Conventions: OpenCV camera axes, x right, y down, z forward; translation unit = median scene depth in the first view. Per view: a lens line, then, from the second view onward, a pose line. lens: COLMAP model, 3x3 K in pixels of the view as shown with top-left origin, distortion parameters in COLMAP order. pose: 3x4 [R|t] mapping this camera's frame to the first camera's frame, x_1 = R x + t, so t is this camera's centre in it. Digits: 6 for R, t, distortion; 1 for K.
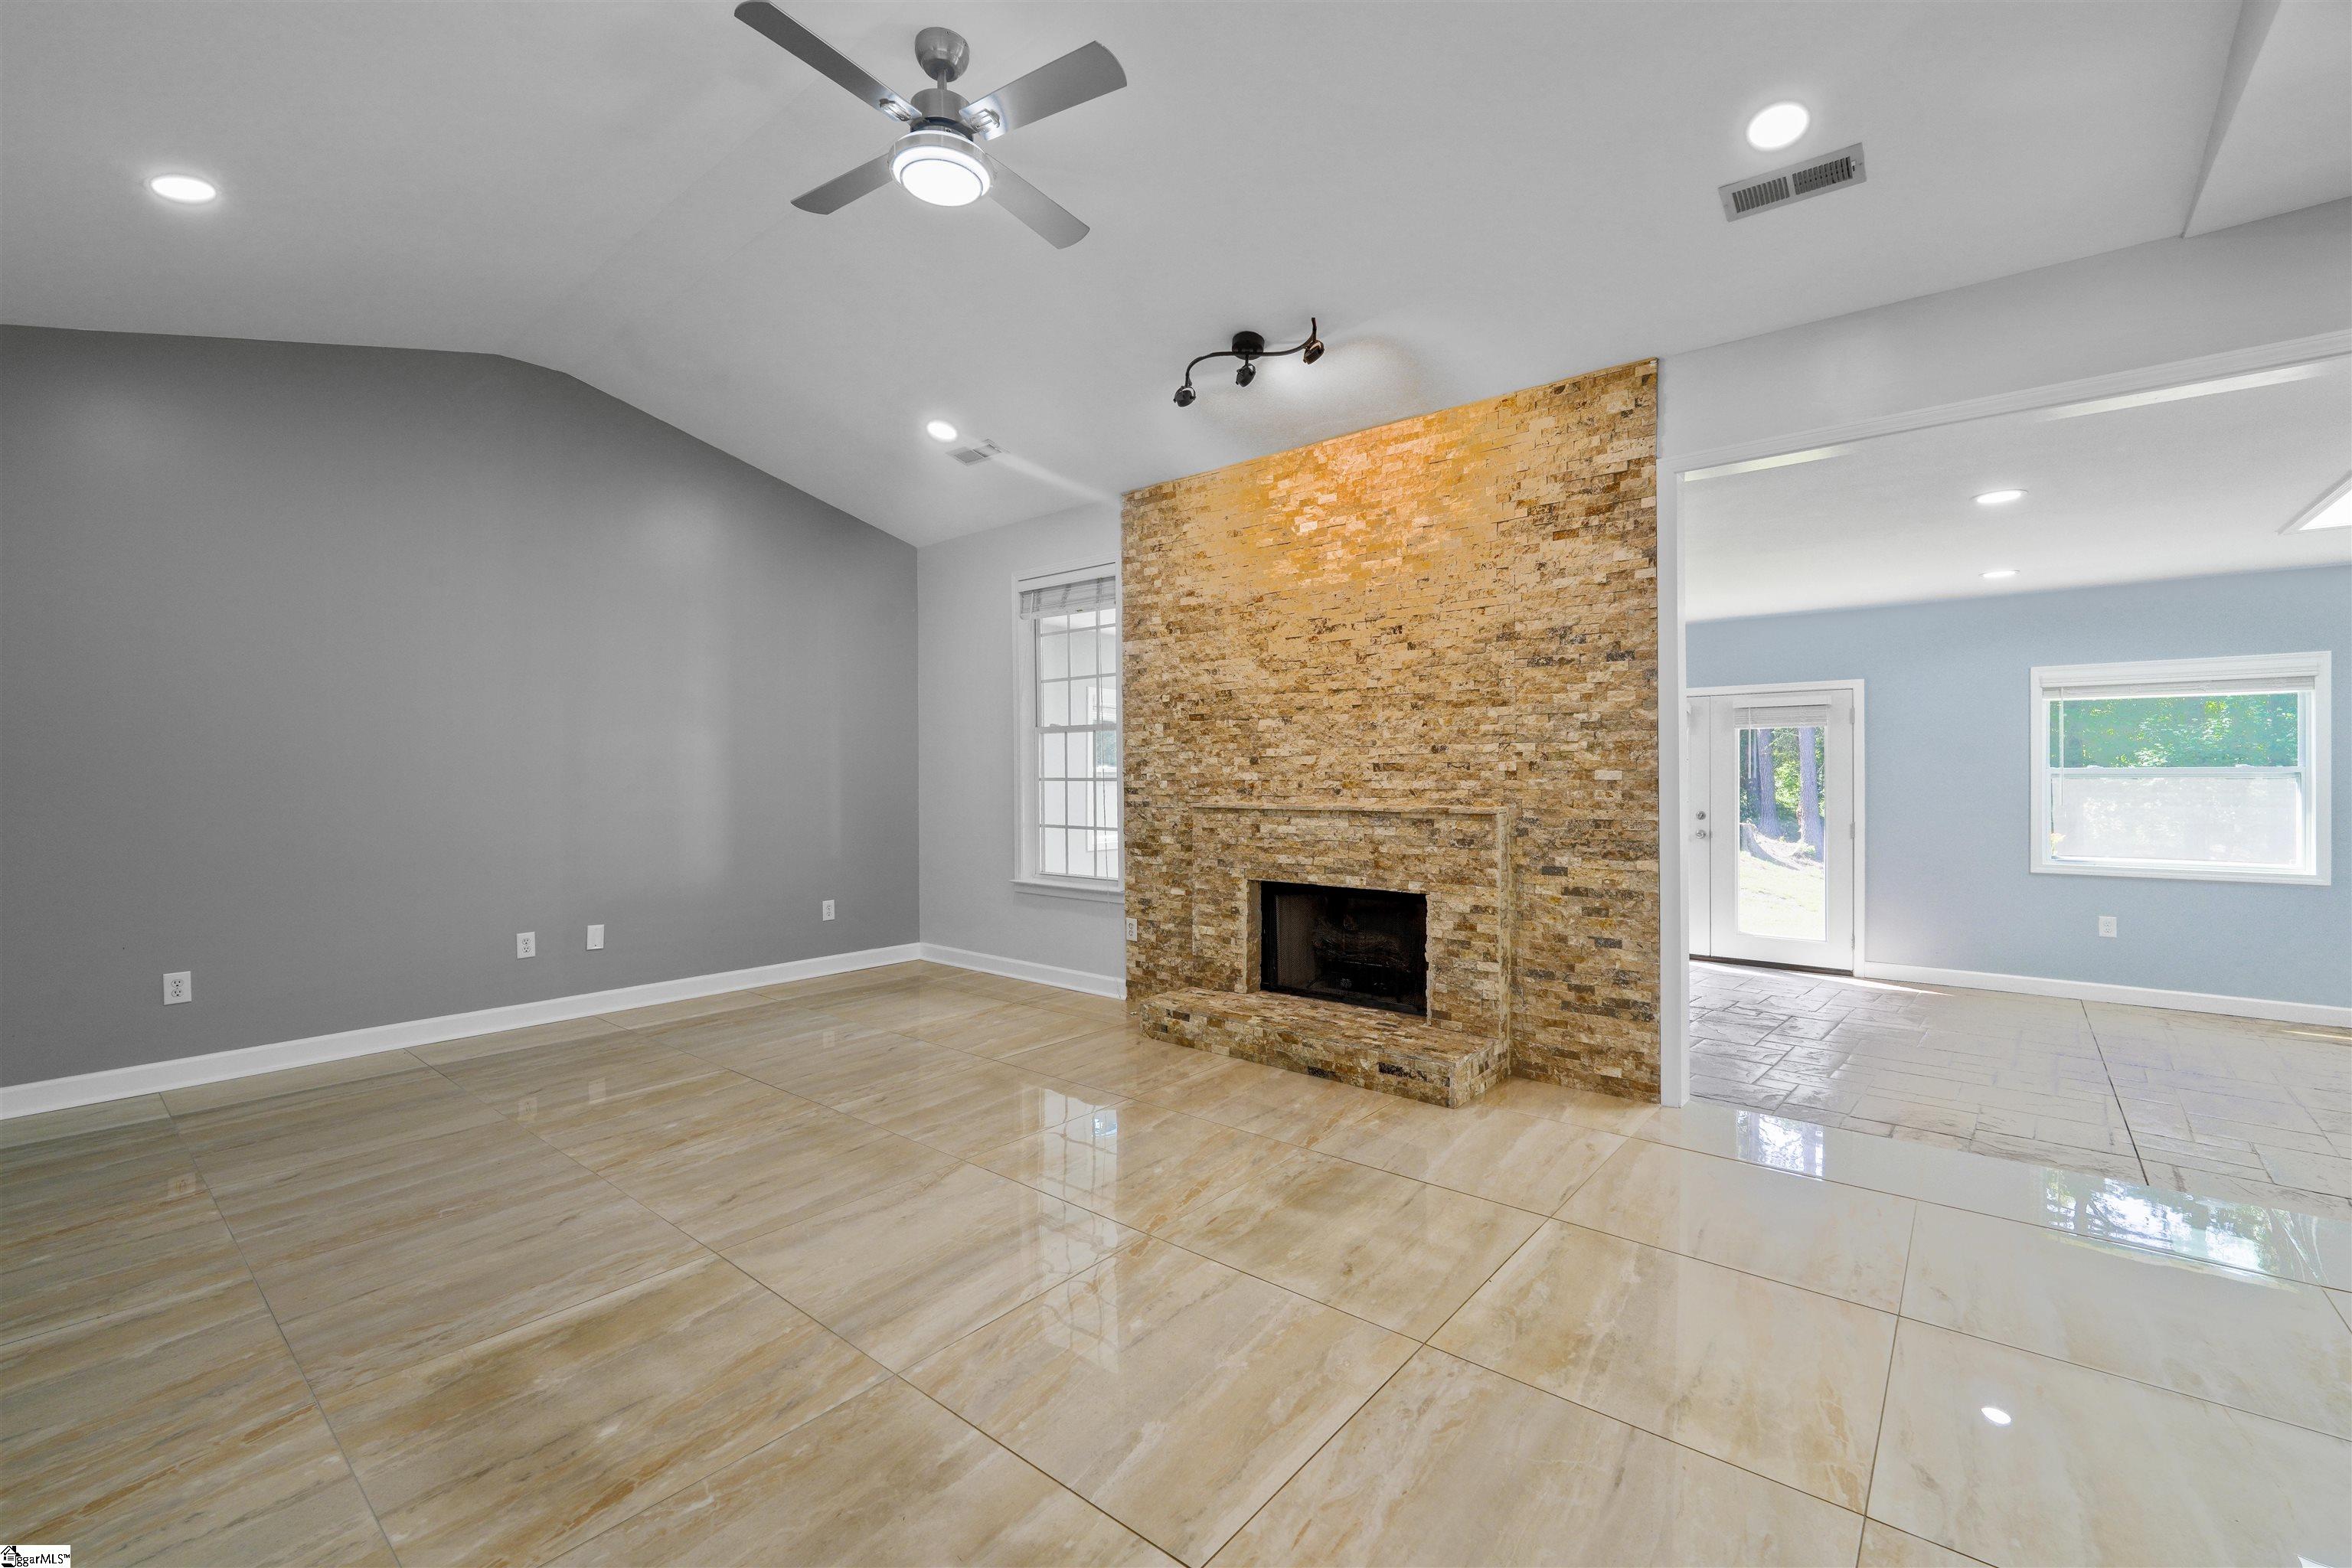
lens RADIAL K [[981.5, 0, 1176.0], [0, 981.5, 784.0], [0, 0, 1]] dist [0.000694, -0.000225]
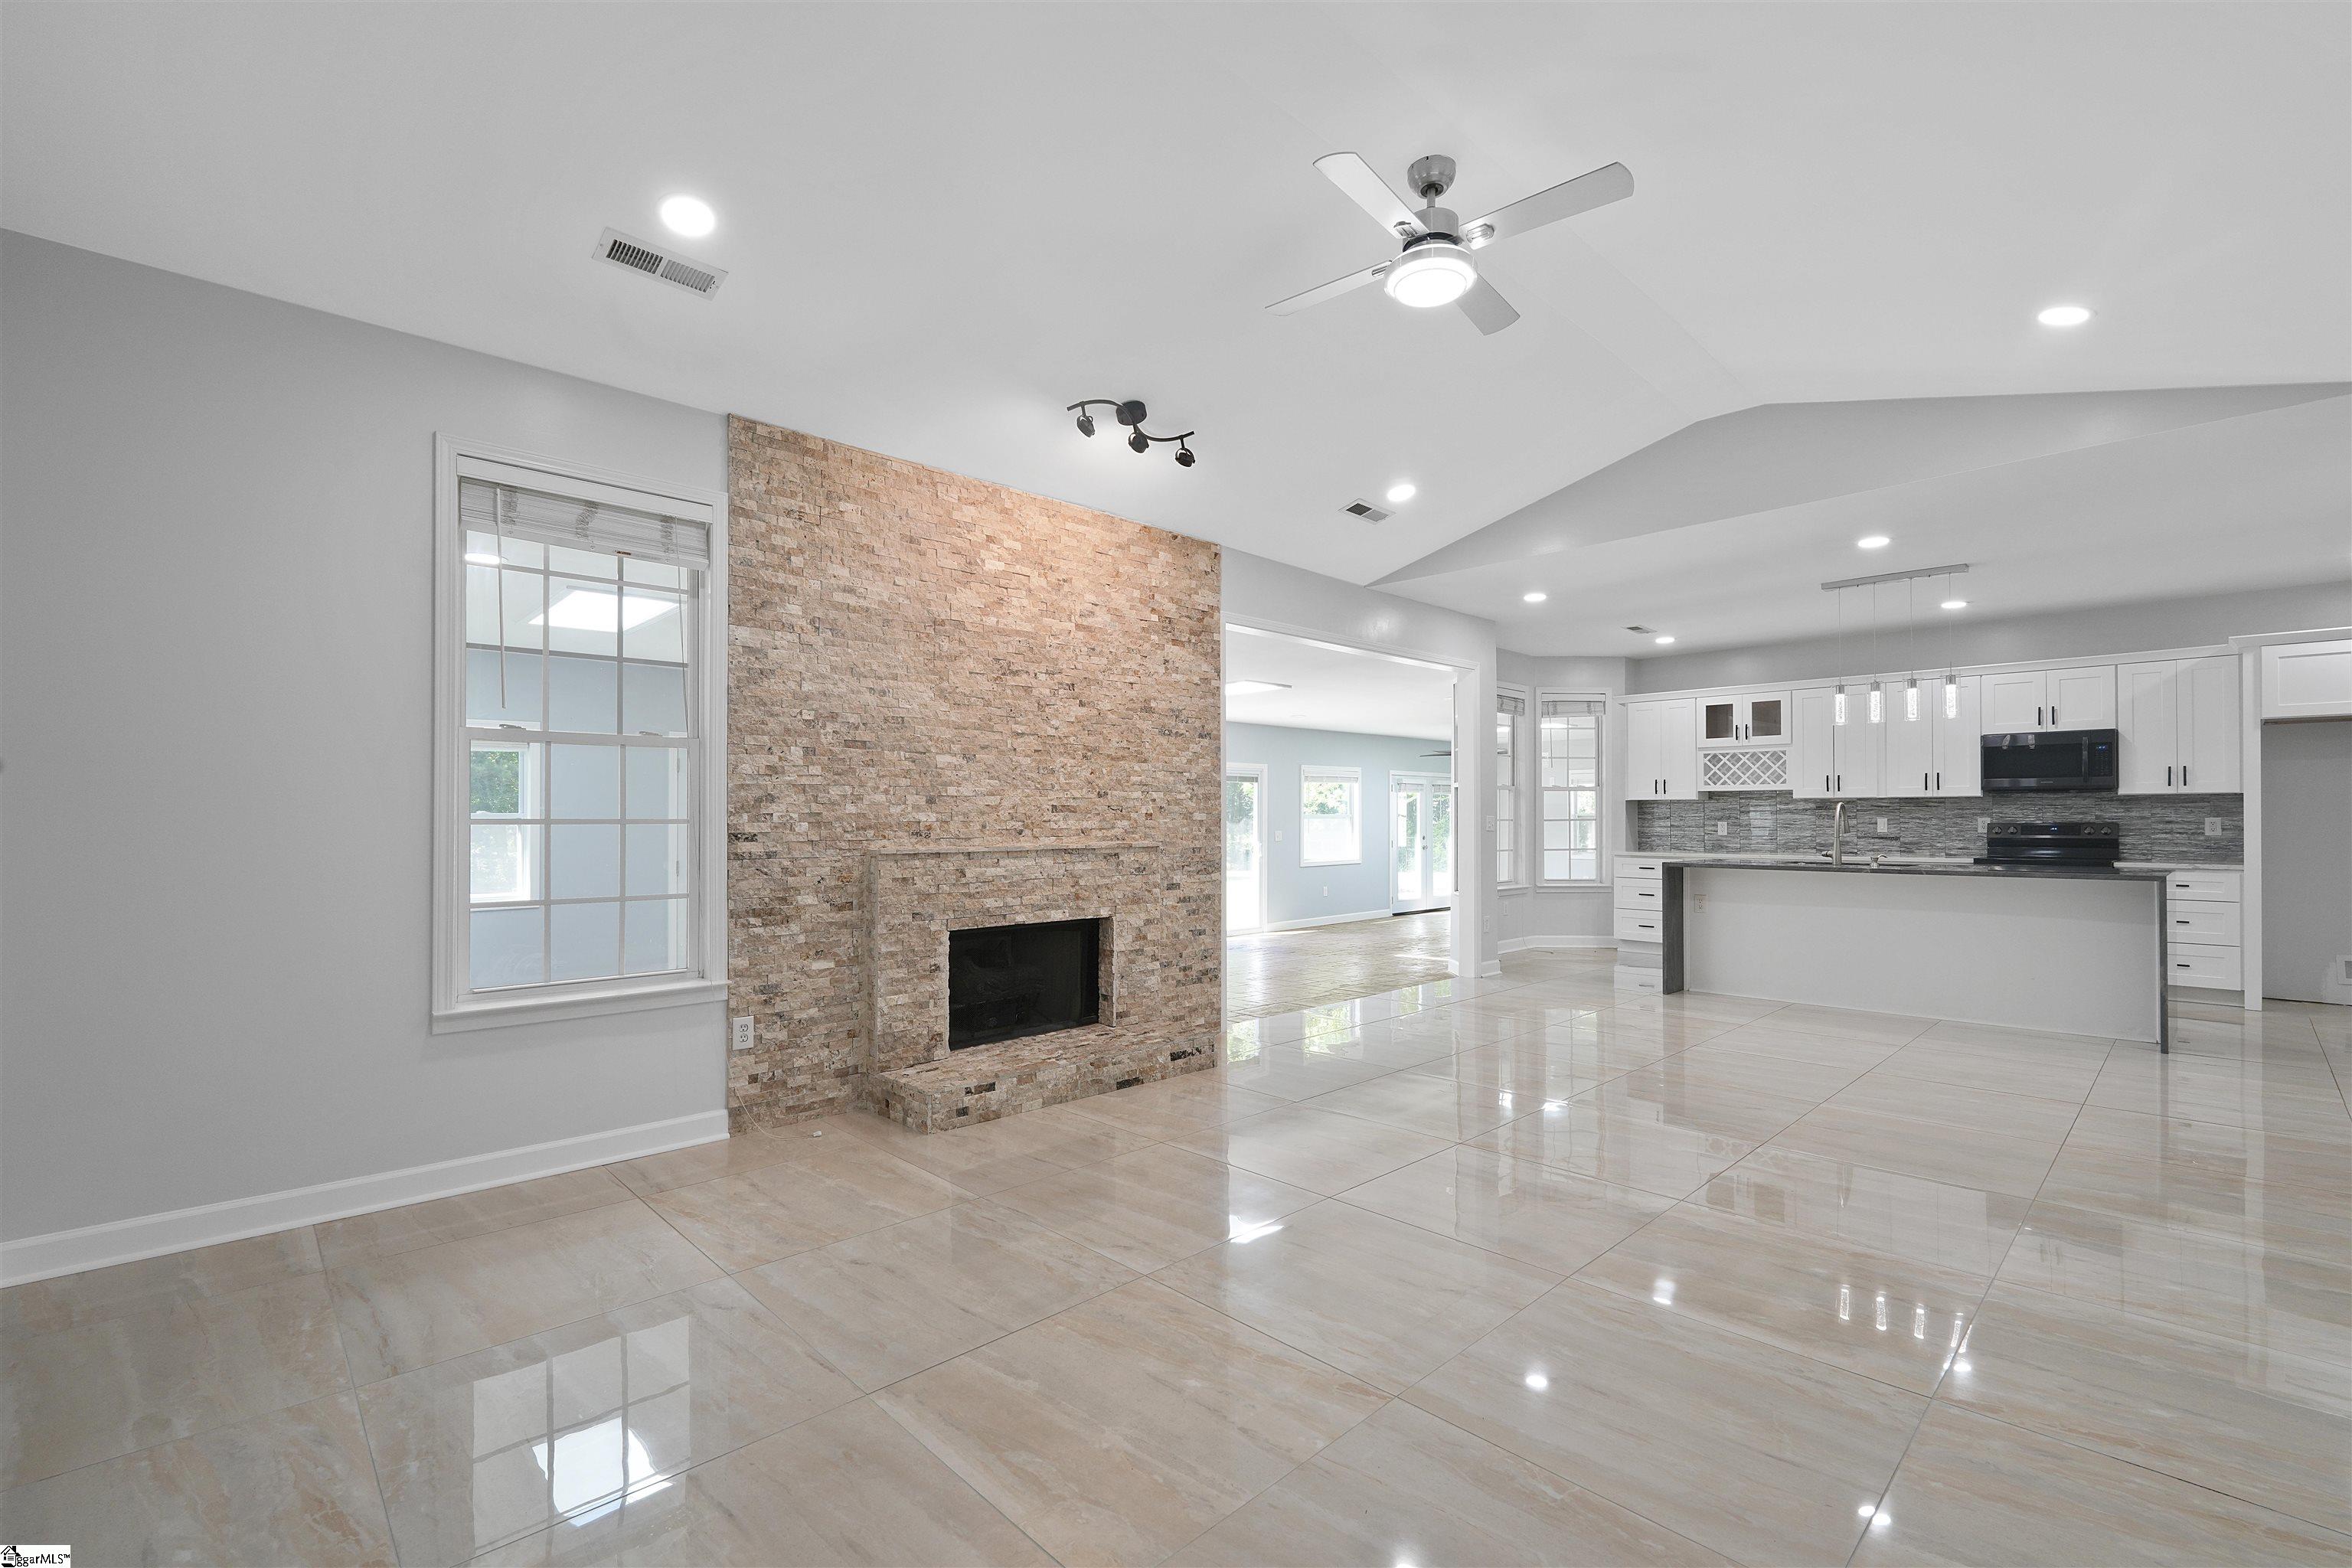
lens RADIAL K [[1003.3, 0, 1192.5], [0, 1003.3, 816.3], [0, 0, 1]] dist [-0.004416, -0.000471]
pose [[0.110375, 0.005410, 0.993875, -0.873689], [0.010857, 0.999919, -0.006648, 0.000226], [-0.993831, 0.011524, 0.110308, 0.714744]]
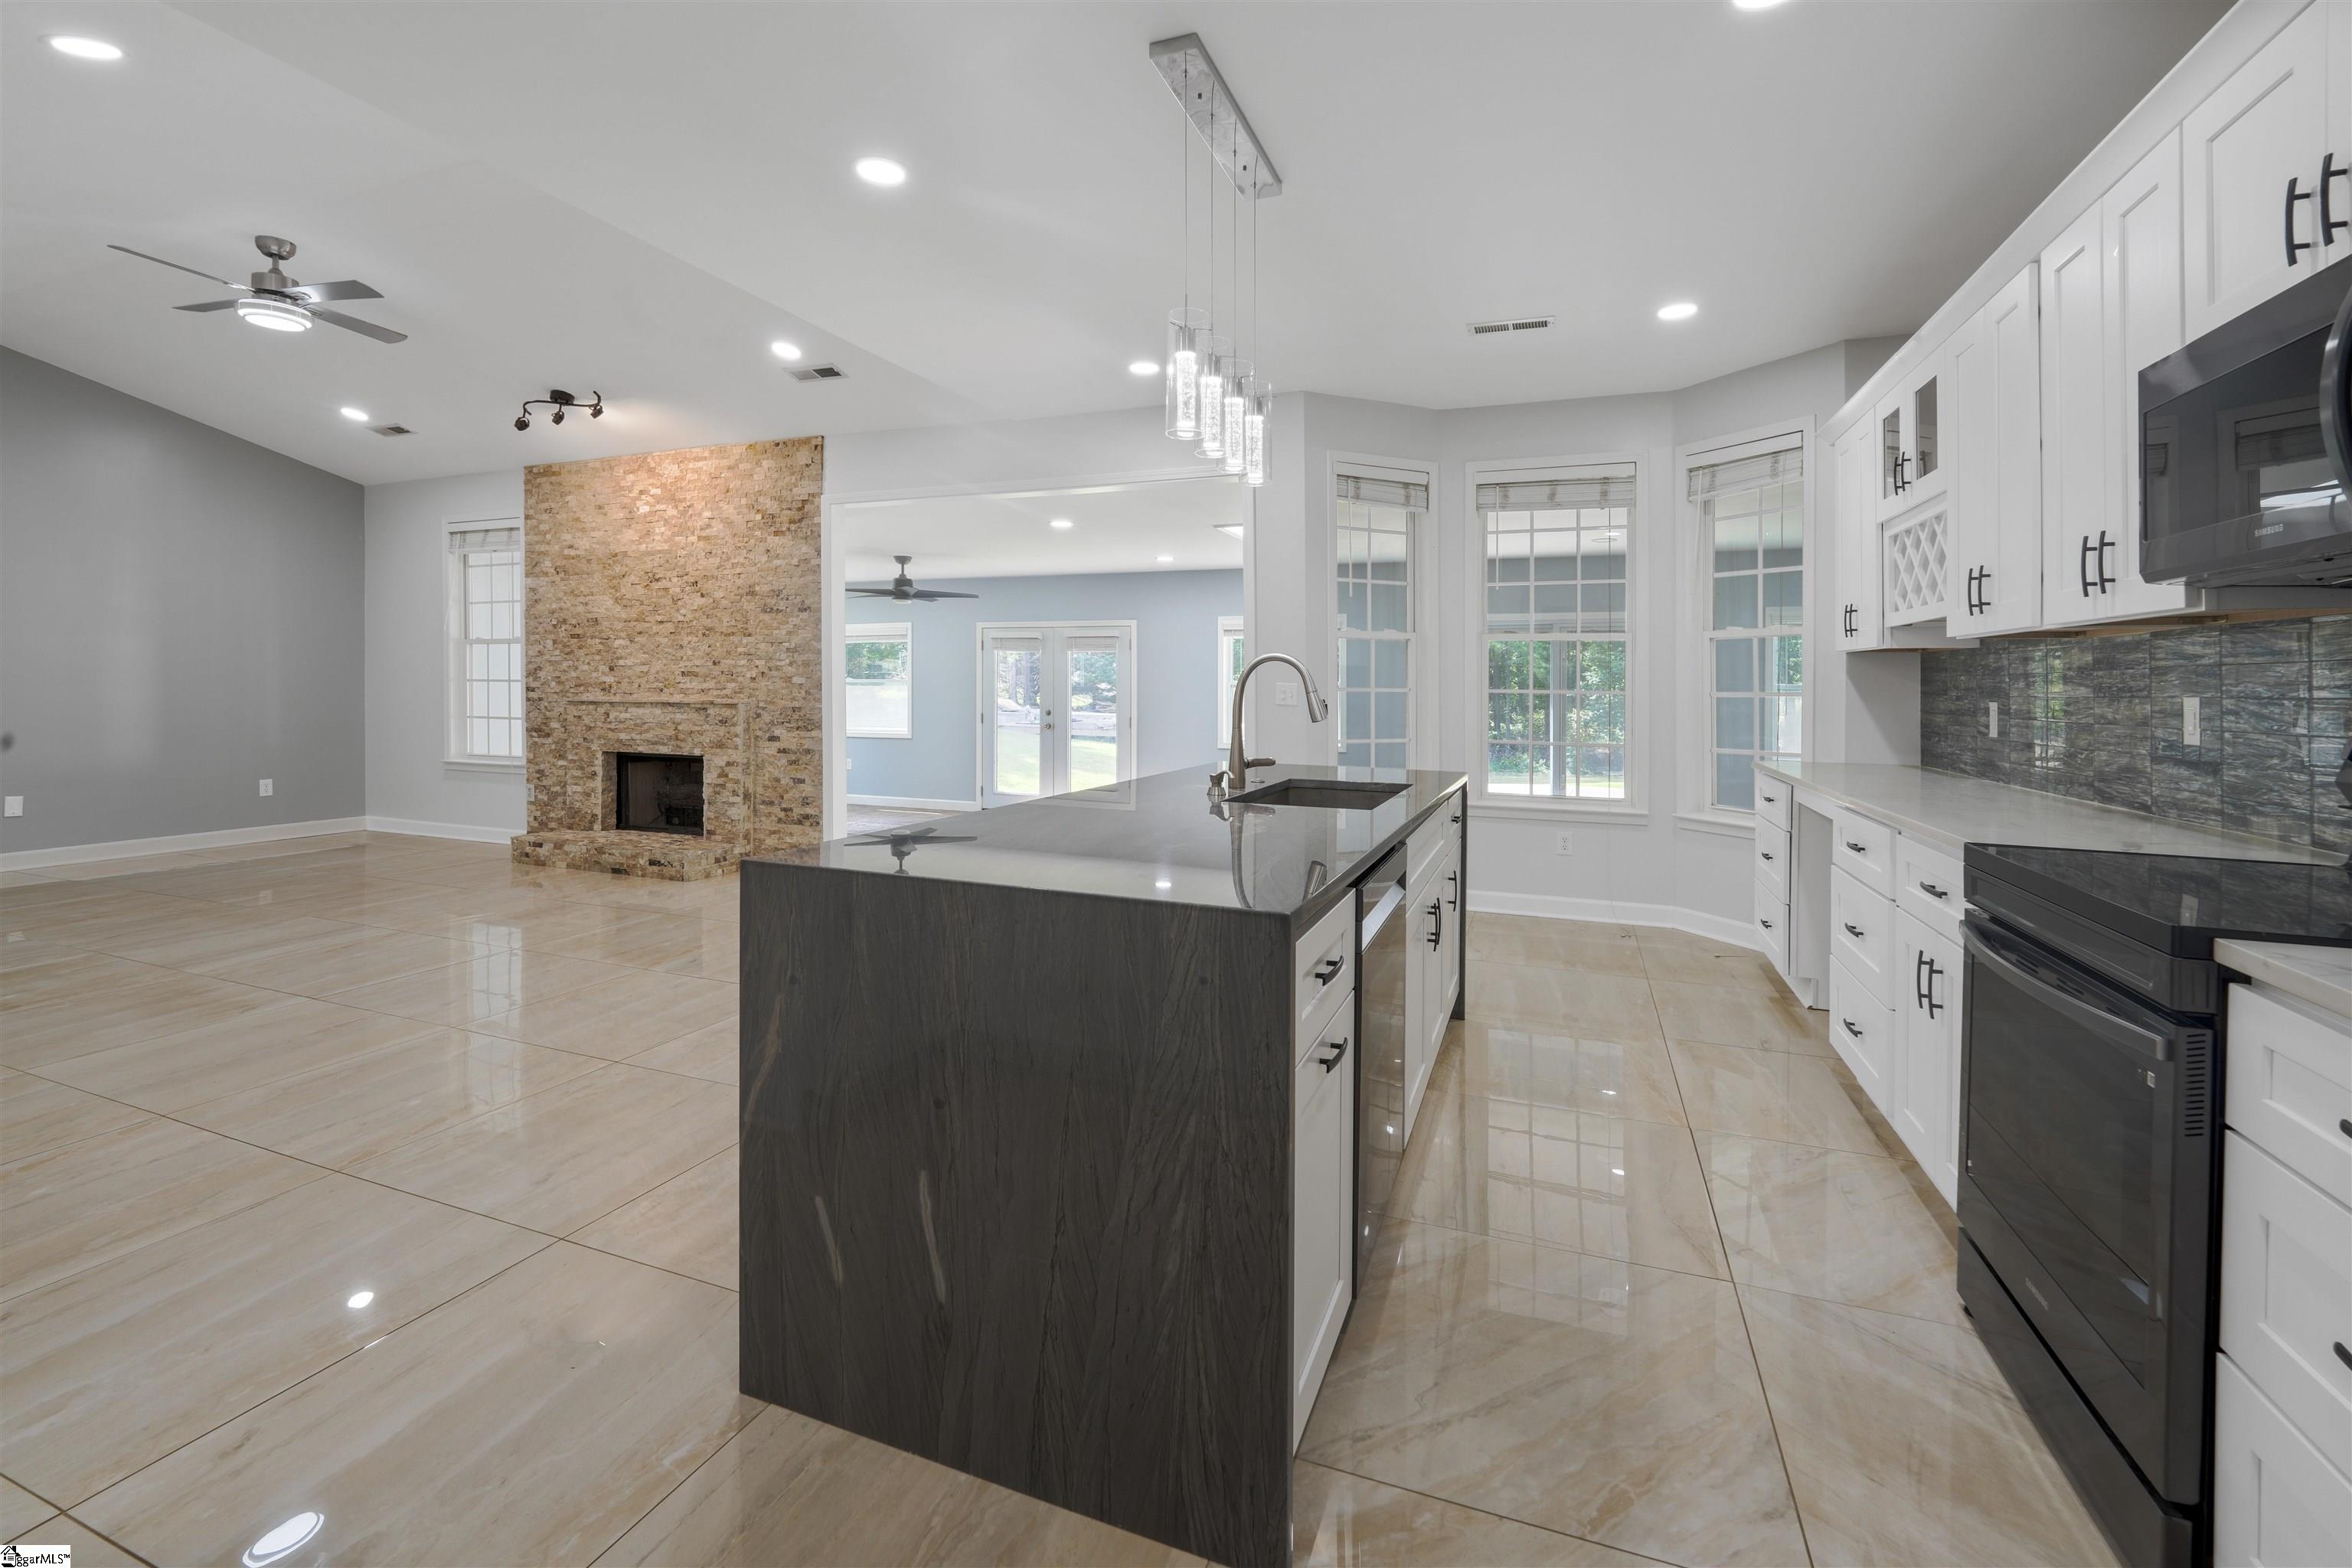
lens RADIAL K [[1014.9, 0, 1181.3], [0, 1014.9, 696.4], [0, 0, 1]] dist [-0.002022, -0.000408]
pose [[0.949780, 0.006379, 0.312855, 0.437455], [-0.007684, 0.999966, 0.002937, 0.006904], [-0.312826, -0.005194, 0.949796, -0.710671]]
